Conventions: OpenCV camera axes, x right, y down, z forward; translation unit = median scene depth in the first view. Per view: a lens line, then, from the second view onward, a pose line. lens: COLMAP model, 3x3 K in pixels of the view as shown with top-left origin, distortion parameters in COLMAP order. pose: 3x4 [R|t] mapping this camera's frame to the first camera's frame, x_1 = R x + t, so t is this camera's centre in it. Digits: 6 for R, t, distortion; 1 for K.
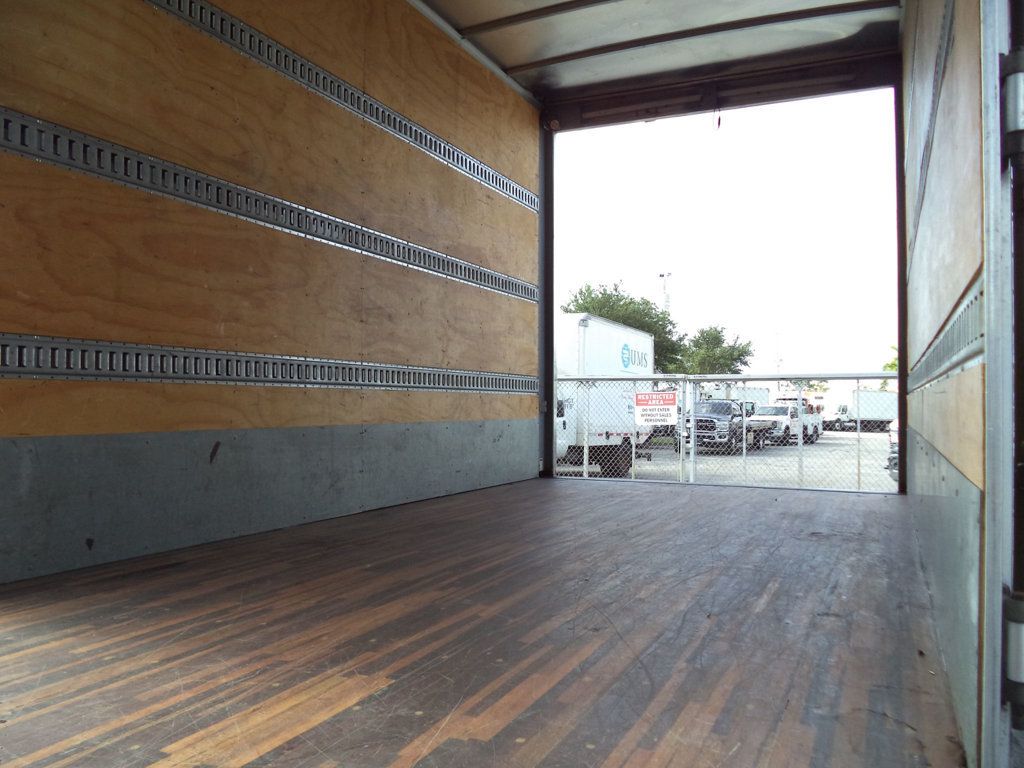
lens RADIAL K [[827.2, 0, 514.5], [0, 827.2, 385.2], [0, 0, 1]] dist [-0.010468, -0.018213]
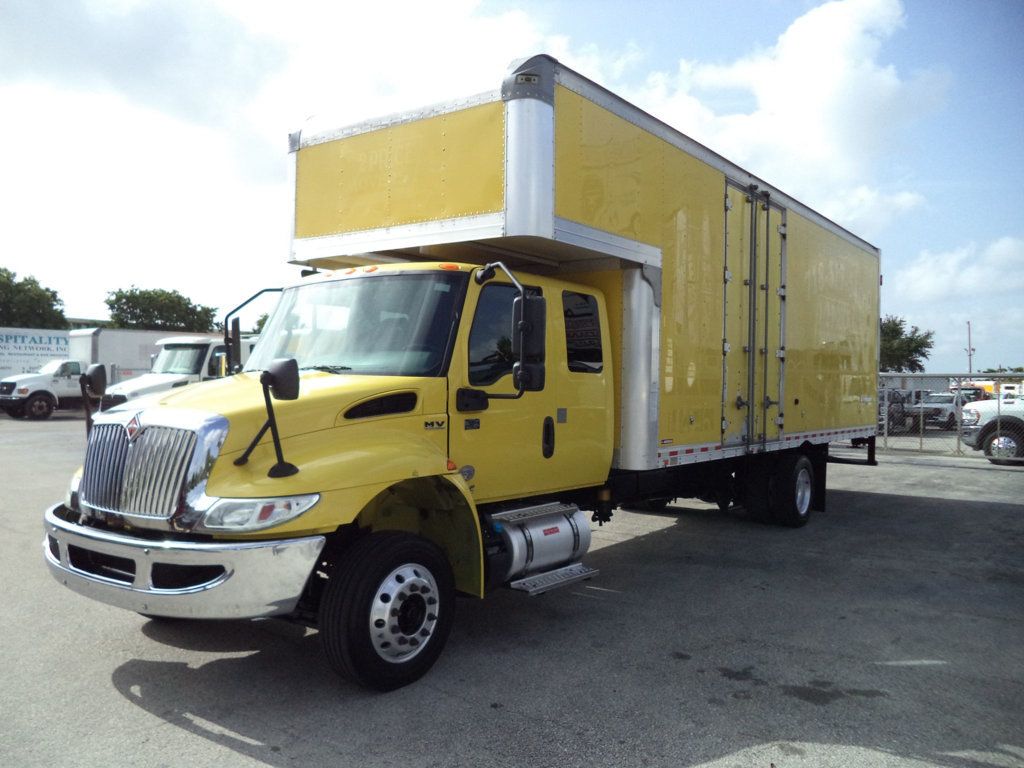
lens RADIAL K [[826.1, 0, 515.5], [0, 826.1, 383.6], [0, 0, 1]] dist [-0.001320, -0.010016]
pose [[0.978978, 0.015208, -0.203397, -0.100288], [-0.011897, 0.999776, 0.017490, -0.044087], [0.203617, -0.014702, 0.978940, -2.148311]]
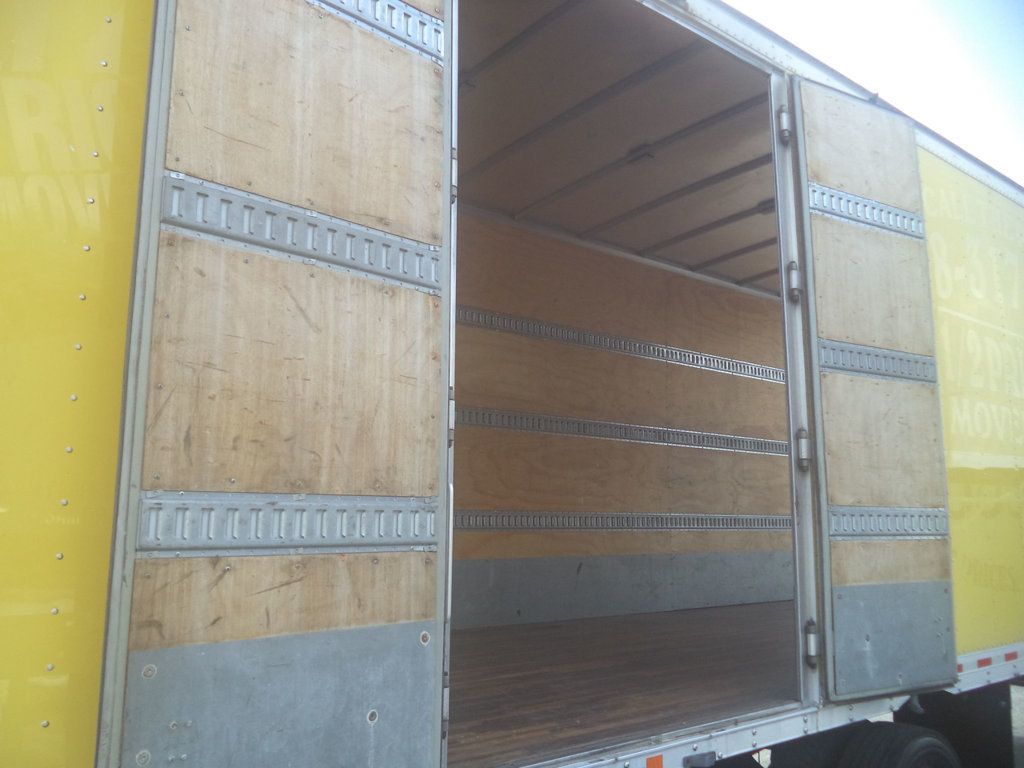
lens RADIAL K [[825.5, 0, 513.8], [0, 825.5, 386.3], [0, 0, 1]] dist [-0.012479, -0.018281]
pose [[0.889069, -0.075264, -0.451544, 0.287199], [0.009298, 0.989157, -0.146566, -0.040819], [0.457679, 0.126109, 0.880129, -0.574569]]
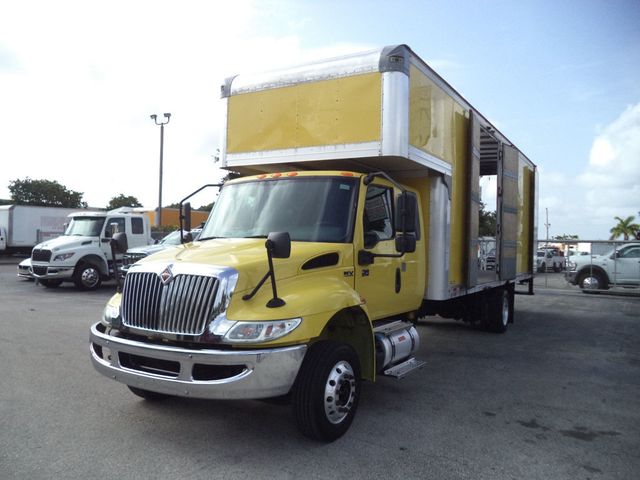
lens RADIAL K [[514.9, 0, 321.9], [0, 514.9, 240.0], [0, 0, 1]] dist [-0.006347, -0.007640]
pose [[0.994493, 0.021762, -0.102520, -0.411486], [-0.020812, 0.999730, 0.010329, -0.050697], [0.102717, -0.008138, 0.994677, -2.193281]]
